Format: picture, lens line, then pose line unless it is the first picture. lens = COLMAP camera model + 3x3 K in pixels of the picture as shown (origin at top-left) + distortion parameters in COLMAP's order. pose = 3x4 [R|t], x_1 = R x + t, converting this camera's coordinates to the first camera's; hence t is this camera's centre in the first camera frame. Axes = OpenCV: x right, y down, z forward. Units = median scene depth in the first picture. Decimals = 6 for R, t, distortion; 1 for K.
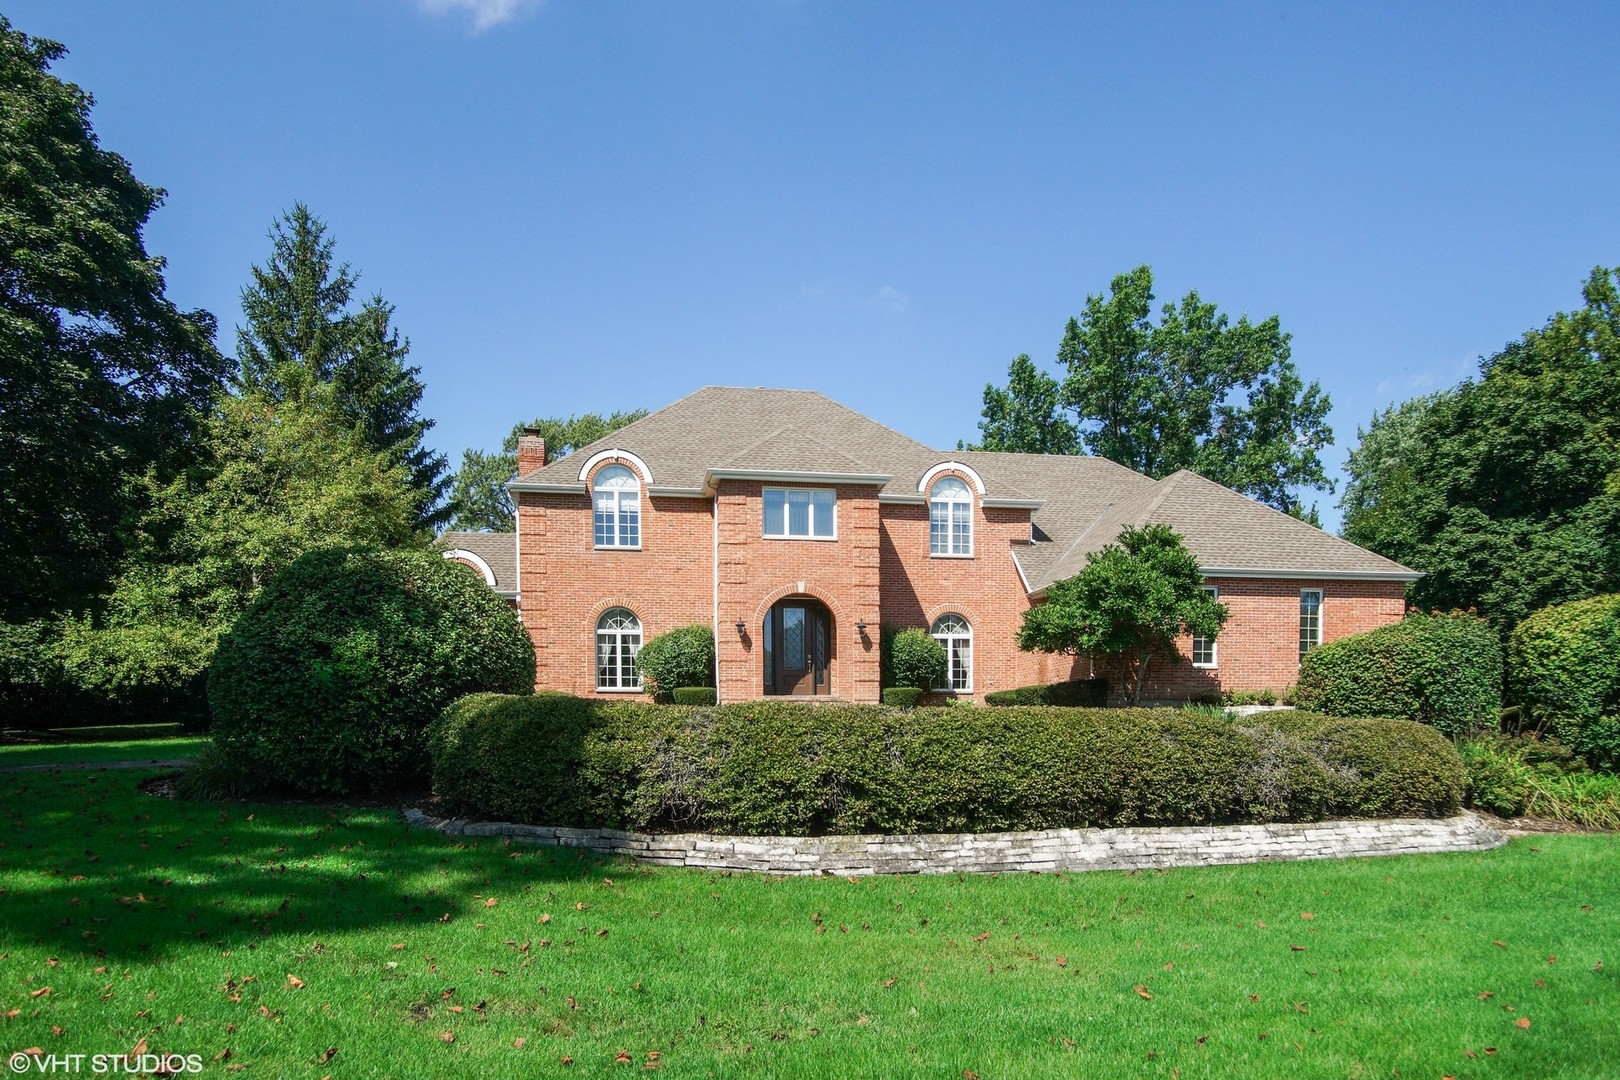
lens RADIAL K [[1023.6, 0, 810.4], [0, 1023.6, 541.6], [0, 0, 1]] dist [-0.004723, -0.000292]
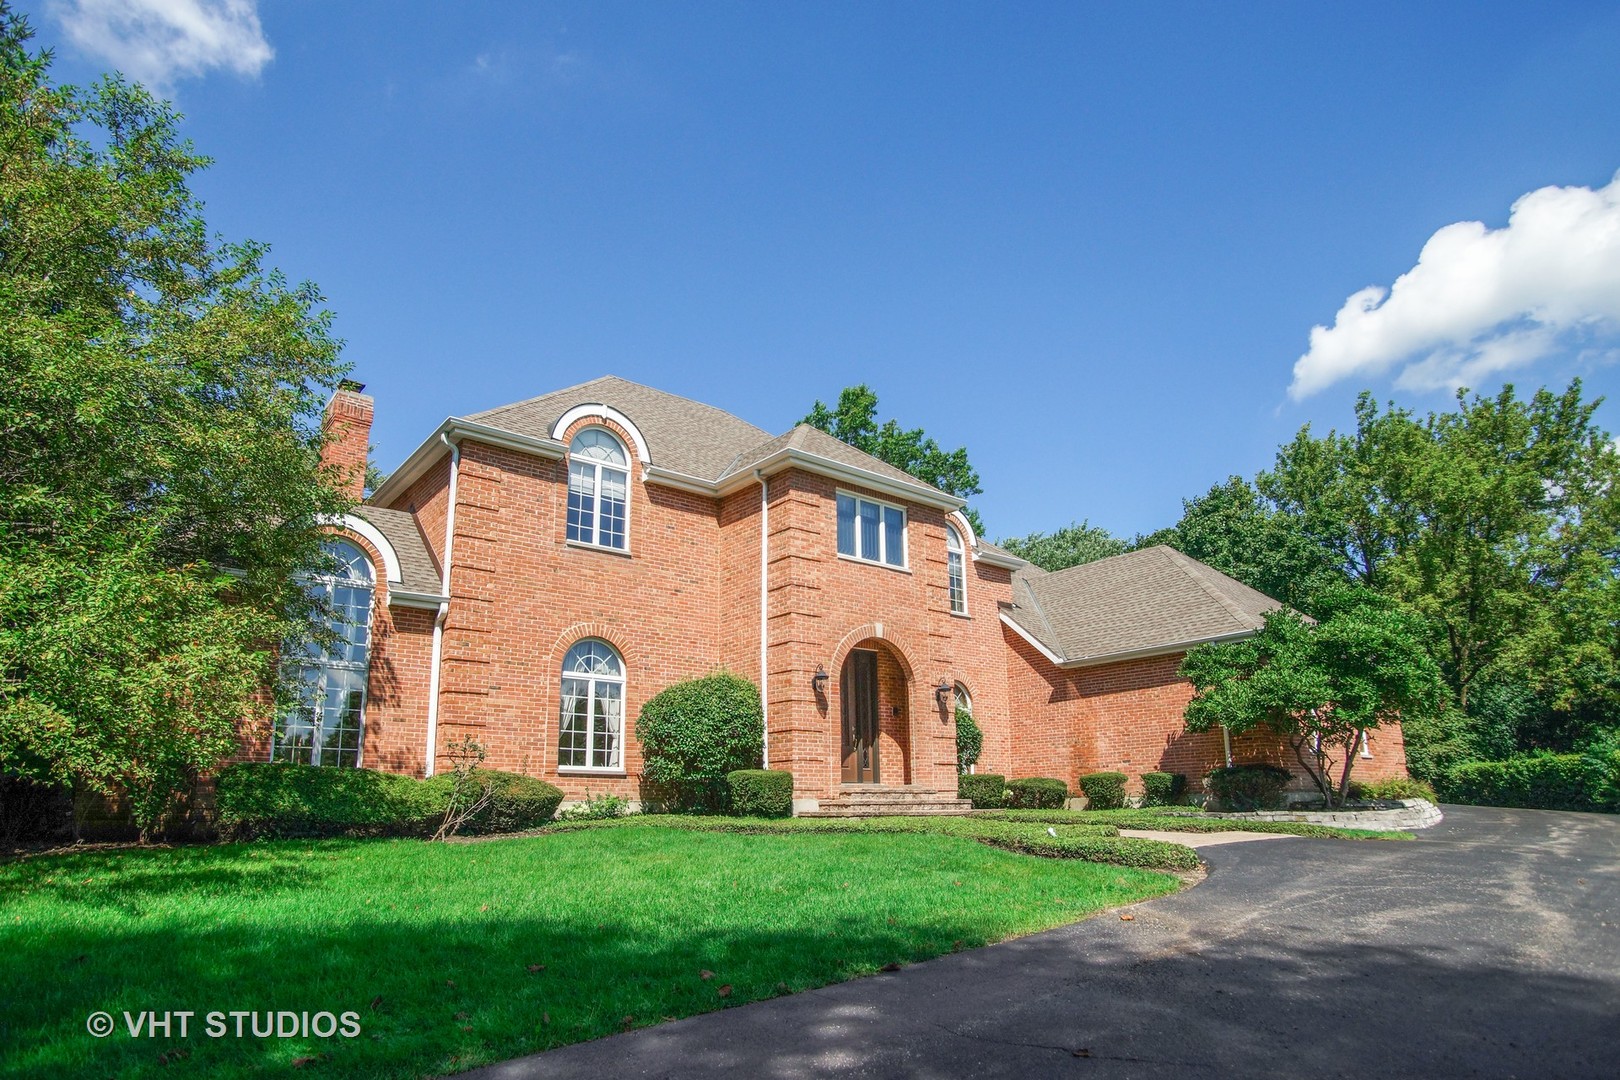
lens RADIAL K [[883.5, 0, 823.6], [0, 883.5, 486.4], [0, 0, 1]] dist [-0.003131, -0.000096]
pose [[0.881012, 0.160854, 0.444909, -0.325336], [-0.084854, 0.978900, -0.185888, 0.061787], [-0.465422, 0.126017, 0.876072, 0.431714]]
